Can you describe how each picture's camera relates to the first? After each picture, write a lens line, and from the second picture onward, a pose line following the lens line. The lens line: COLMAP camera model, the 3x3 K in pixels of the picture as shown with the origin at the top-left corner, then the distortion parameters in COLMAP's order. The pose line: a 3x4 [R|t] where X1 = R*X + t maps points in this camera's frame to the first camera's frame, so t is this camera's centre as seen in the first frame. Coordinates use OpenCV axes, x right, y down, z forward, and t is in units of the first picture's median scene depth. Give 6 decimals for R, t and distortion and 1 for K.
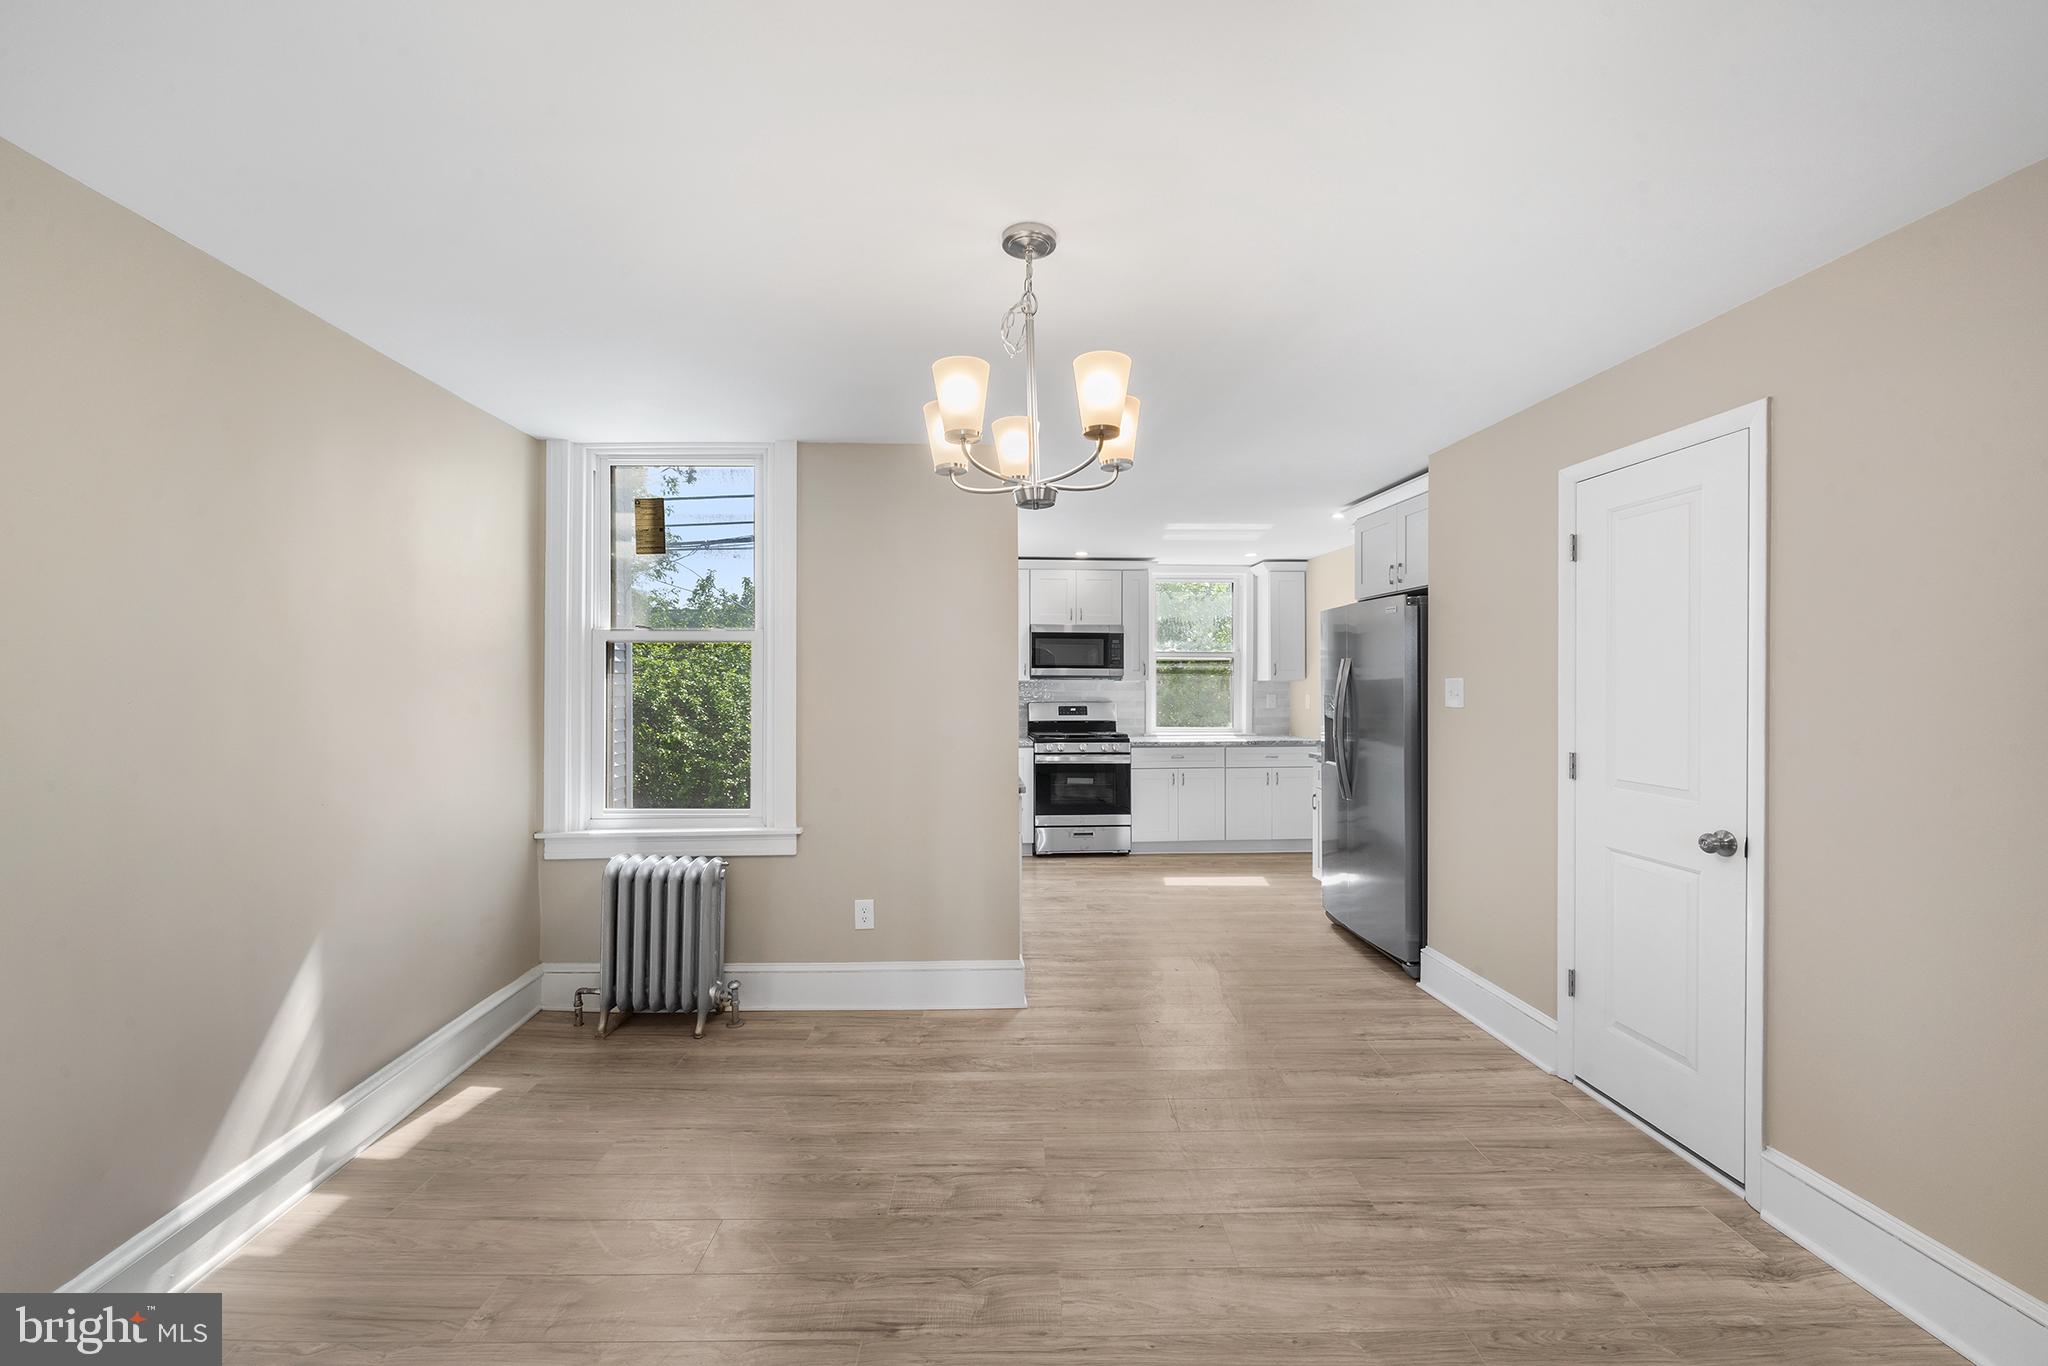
lens RADIAL K [[825.8, 0, 1018.2], [0, 825.8, 678.5], [0, 0, 1]] dist [-0.007612, 0.000077]
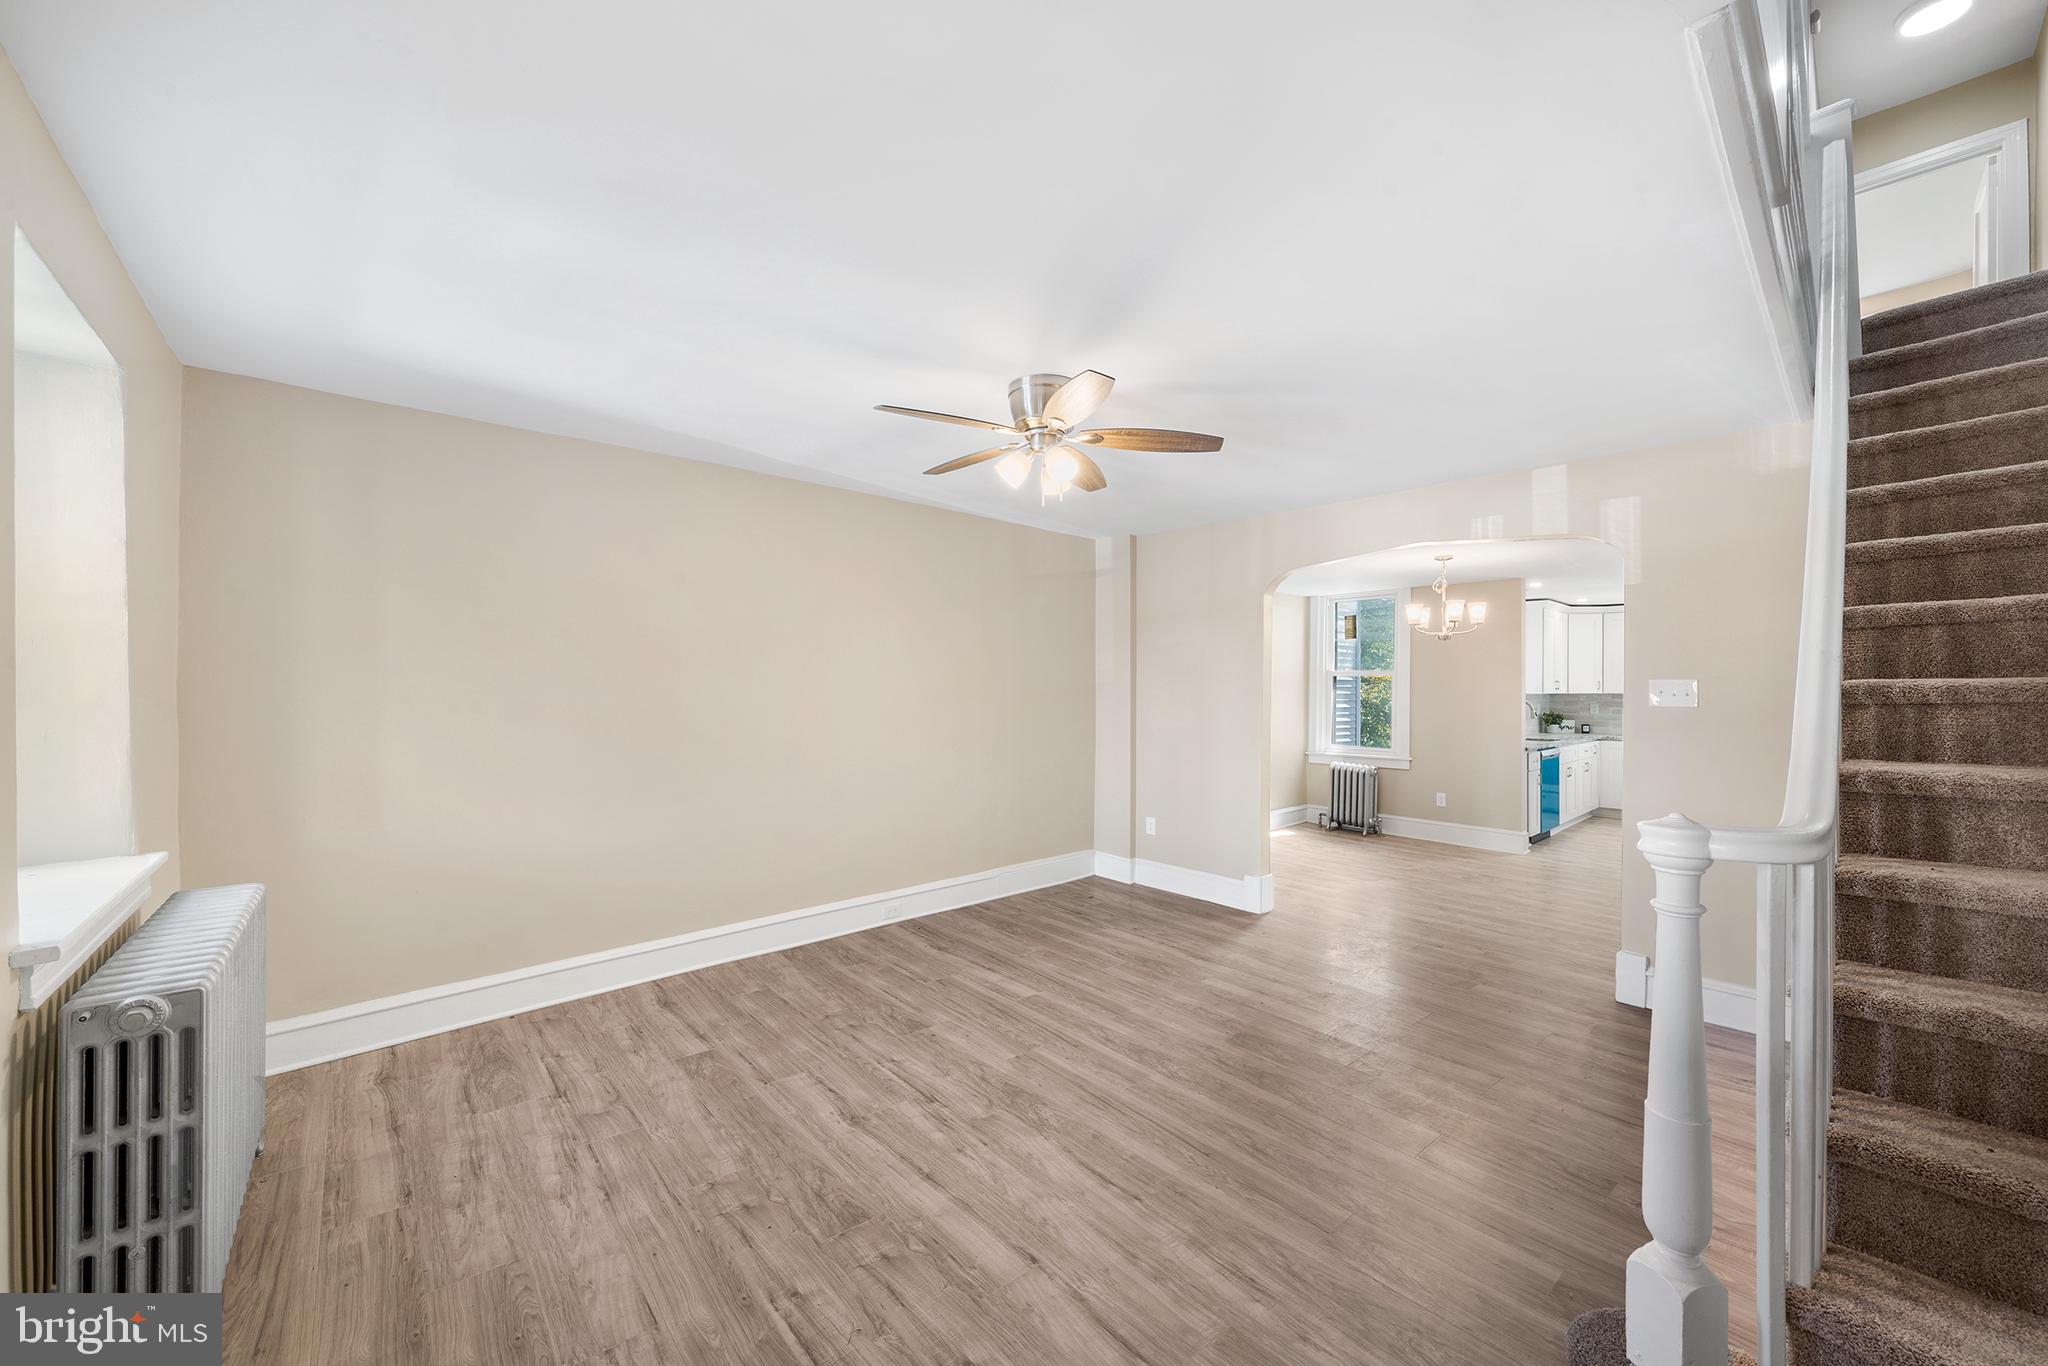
lens RADIAL K [[789.2, 0, 1028.4], [0, 789.2, 684.3], [0, 0, 1]] dist [-0.010182, -0.000029]
pose [[0.637824, 0.004929, -0.770166, 0.401970], [-0.008235, 0.999966, -0.000420, -0.006959], [0.770138, 0.006610, 0.637843, -0.657361]]
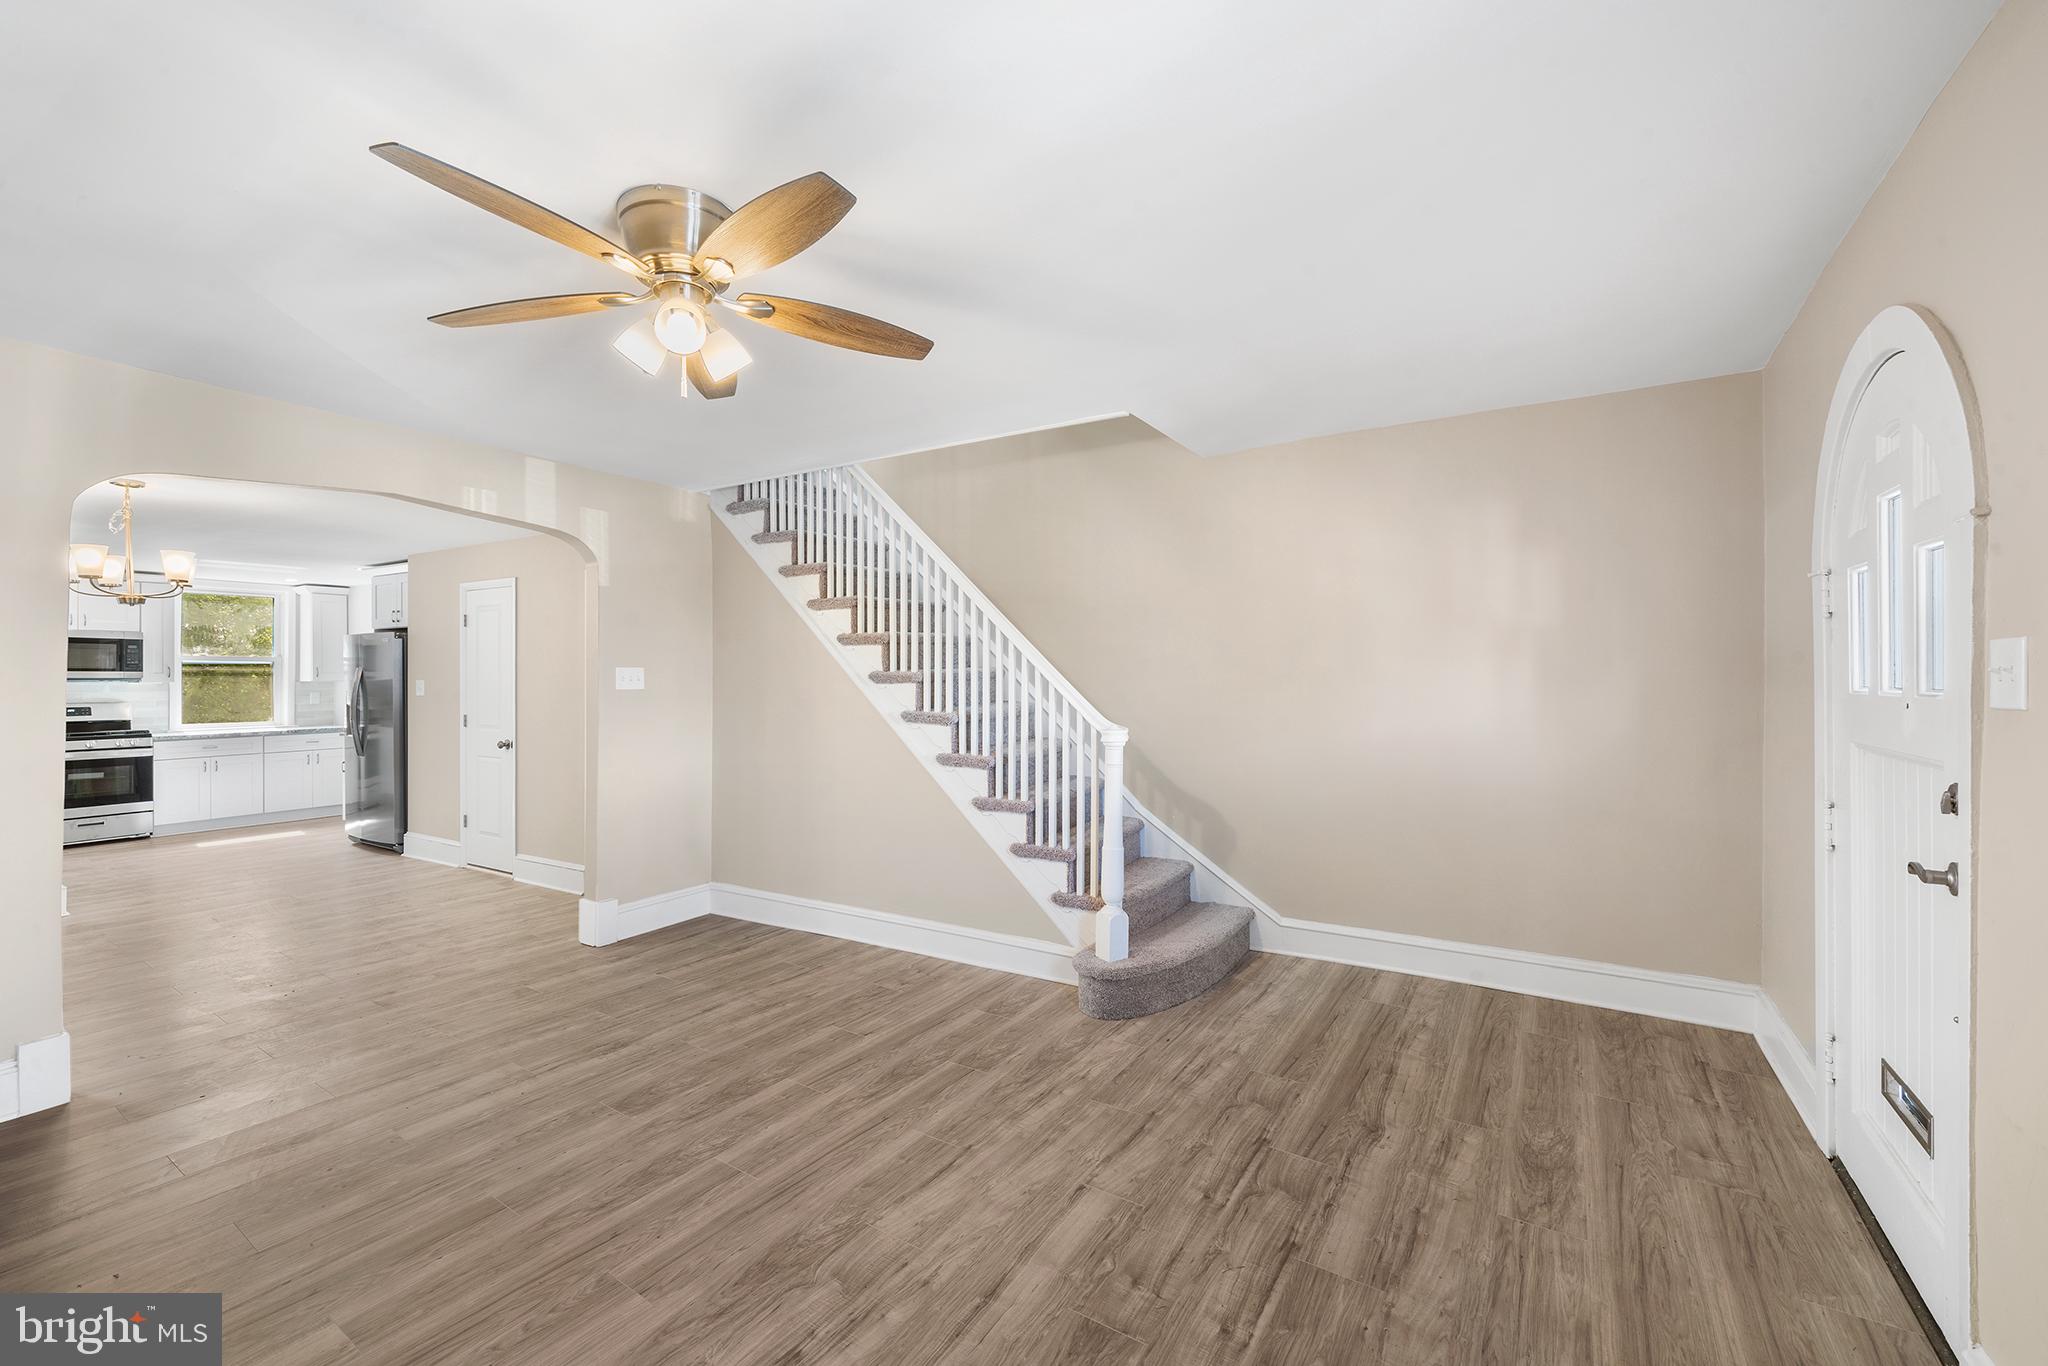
lens RADIAL K [[825.8, 0, 1029.8], [0, 825.8, 669.6], [0, 0, 1]] dist [-0.007612, 0.000077]
pose [[0.553912, 0.004423, 0.832564, -0.136201], [0.003058, 0.999968, -0.007346, -0.003034], [-0.832570, 0.006615, 0.553881, -0.638302]]
